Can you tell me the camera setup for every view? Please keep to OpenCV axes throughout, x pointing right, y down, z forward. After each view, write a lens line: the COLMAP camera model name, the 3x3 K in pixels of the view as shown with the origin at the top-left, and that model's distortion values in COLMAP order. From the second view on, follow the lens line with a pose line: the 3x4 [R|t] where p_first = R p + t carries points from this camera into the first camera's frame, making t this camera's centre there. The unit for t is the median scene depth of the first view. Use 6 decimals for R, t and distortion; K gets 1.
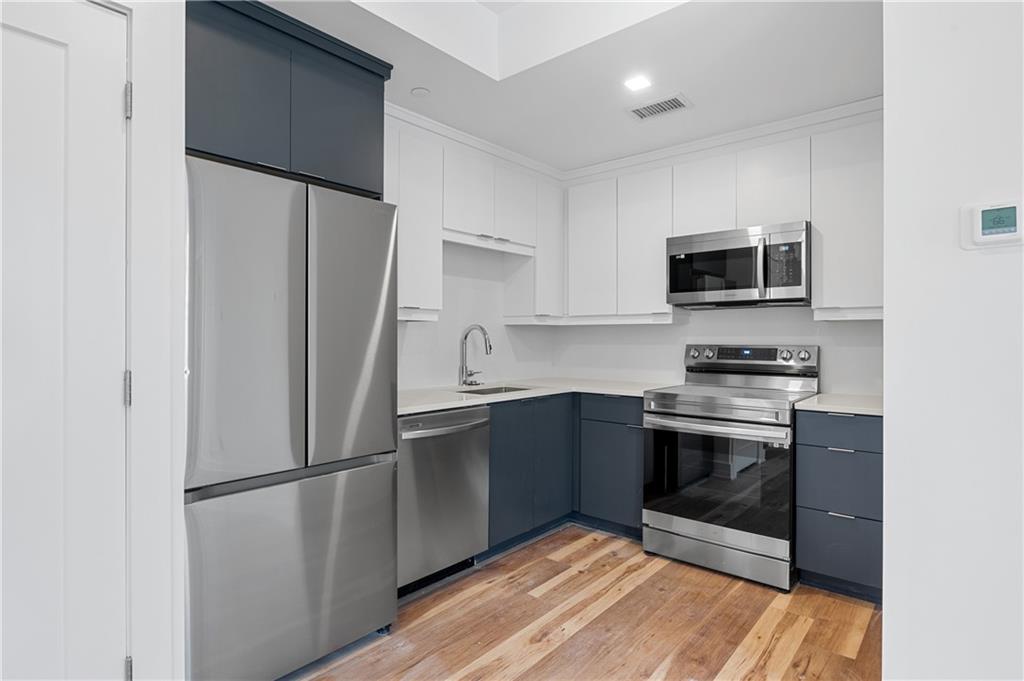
lens RADIAL K [[542.3, 0, 512.0], [0, 542.3, 340.5], [0, 0, 1]] dist [-0.005324, -0.000089]
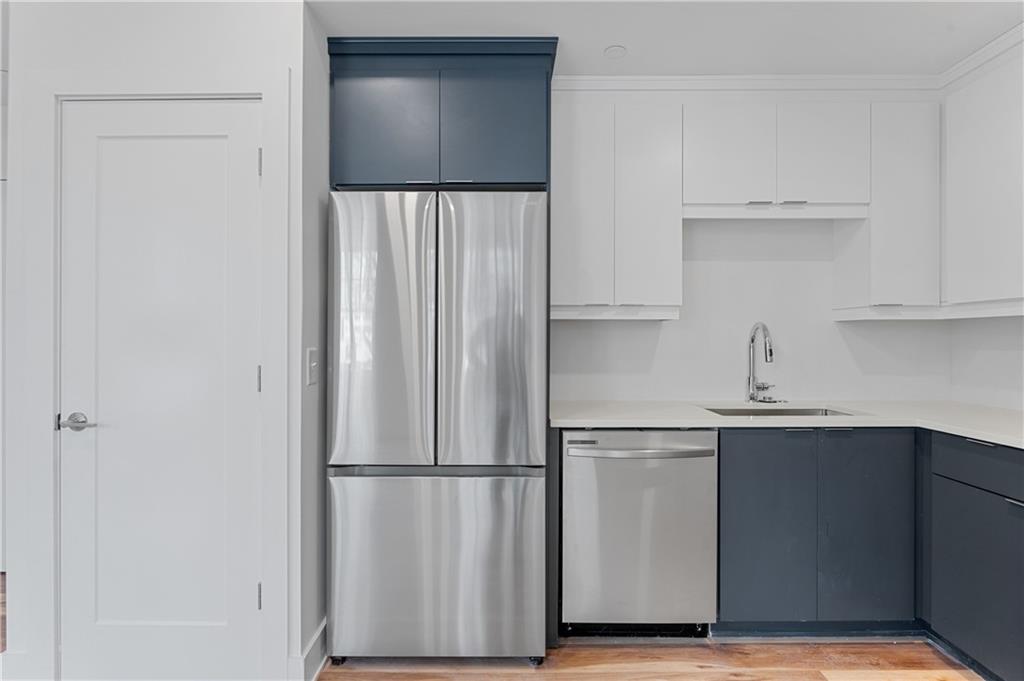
lens RADIAL K [[542.3, 0, 512.0], [0, 542.3, 340.5], [0, 0, 1]] dist [-0.005324, -0.000089]
pose [[0.644007, -0.001083, -0.765019, 0.343754], [-0.001400, 0.999996, -0.002594, -0.001714], [0.765019, 0.002742, 0.644002, 0.301423]]
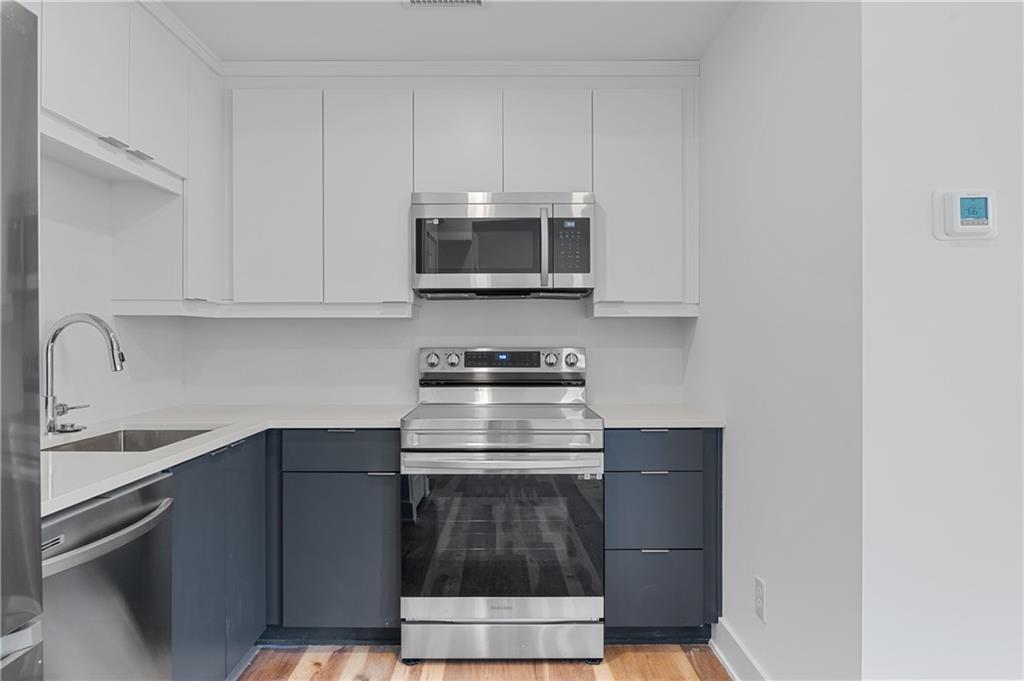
lens RADIAL K [[692.3, 0, 506.3], [0, 692.3, 343.1], [0, 0, 1]] dist [-0.008135, -0.002346]
pose [[0.757332, -0.007131, 0.652991, -0.225538], [0.005439, 0.999975, 0.004612, -0.002616], [-0.653007, 0.000059, 0.757352, 0.298731]]
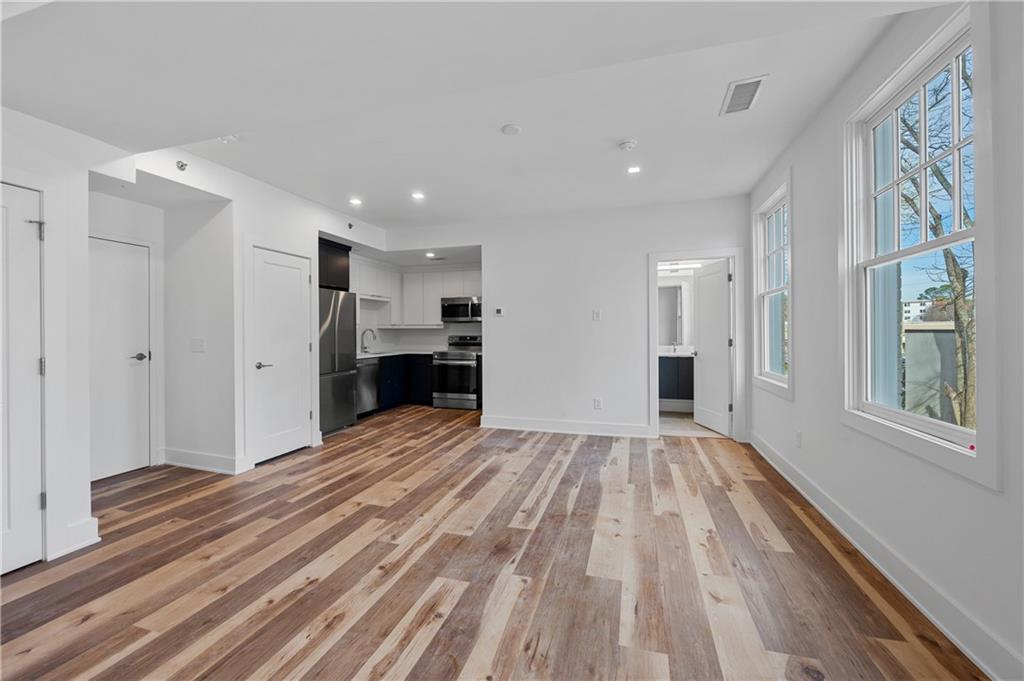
lens RADIAL K [[412.0, 0, 508.5], [0, 412.0, 329.1], [0, 0, 1]] dist [-0.004813, 0.000053]
pose [[0.918184, -0.003184, 0.396140, -0.277950], [0.006480, 0.999955, -0.006983, -0.011217], [-0.396100, 0.008979, 0.918163, -1.273747]]
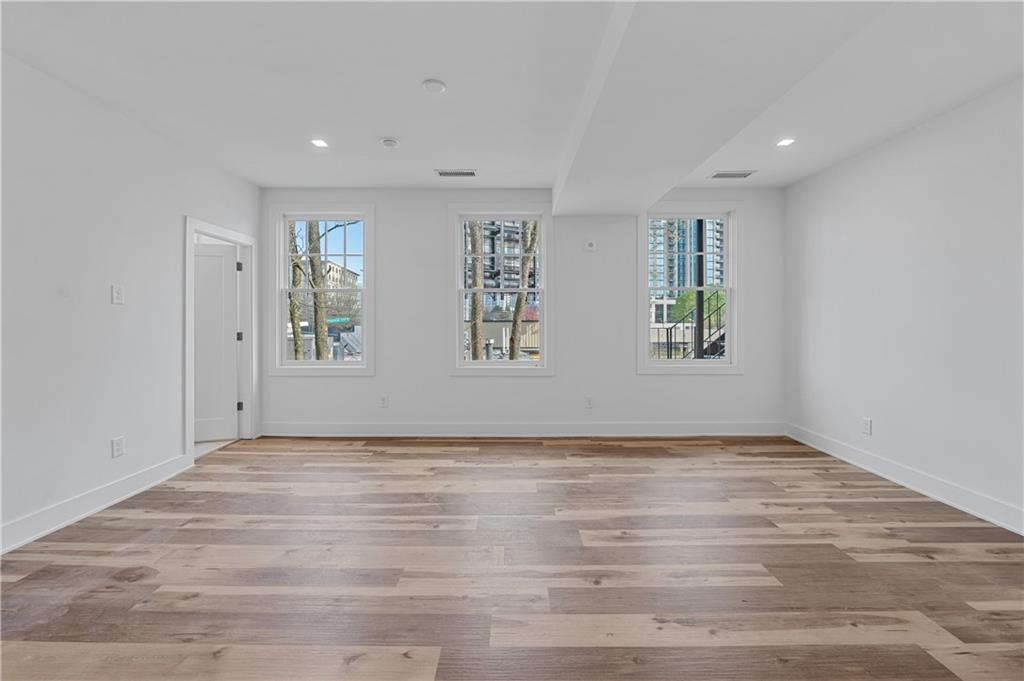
lens RADIAL K [[412.0, 0, 508.5], [0, 412.0, 329.1], [0, 0, 1]] dist [-0.004813, 0.000053]
pose [[-0.641528, -0.009009, 0.767047, -0.630112], [-0.003251, 0.999954, 0.009025, -0.007752], [-0.767093, 0.003296, -0.641527, 0.103240]]
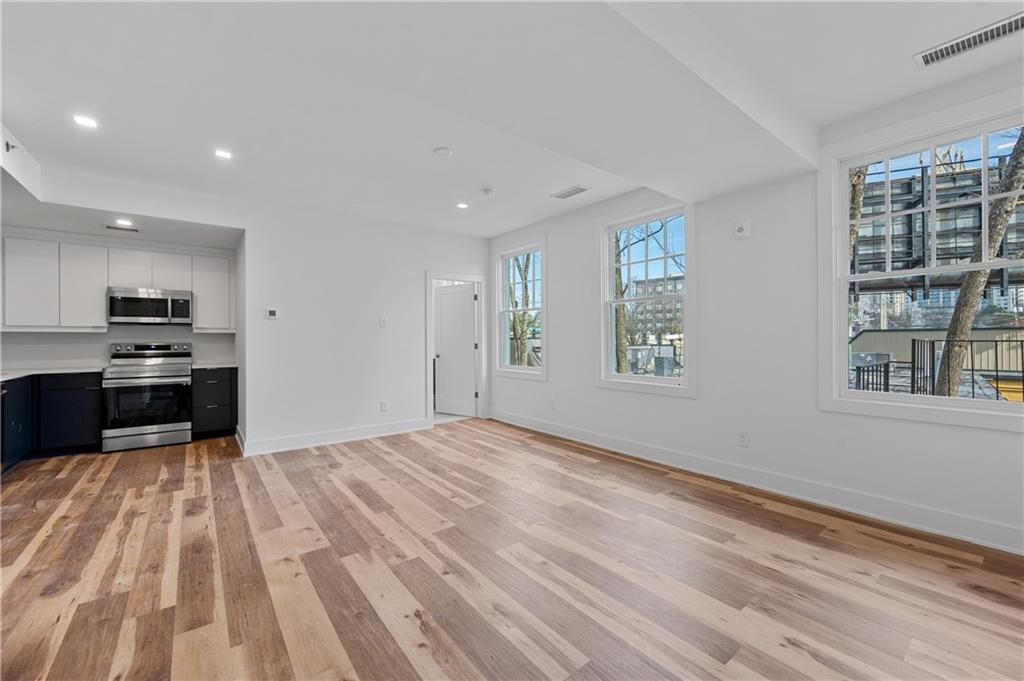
lens RADIAL K [[408.3, 0, 508.3], [0, 408.3, 338.5], [0, 0, 1]] dist [-0.005335, 0.000090]
pose [[0.209990, -0.003230, 0.977698, -0.911482], [0.004804, 0.999986, 0.002272, -0.008441], [-0.977692, 0.004219, 0.210003, -0.739206]]
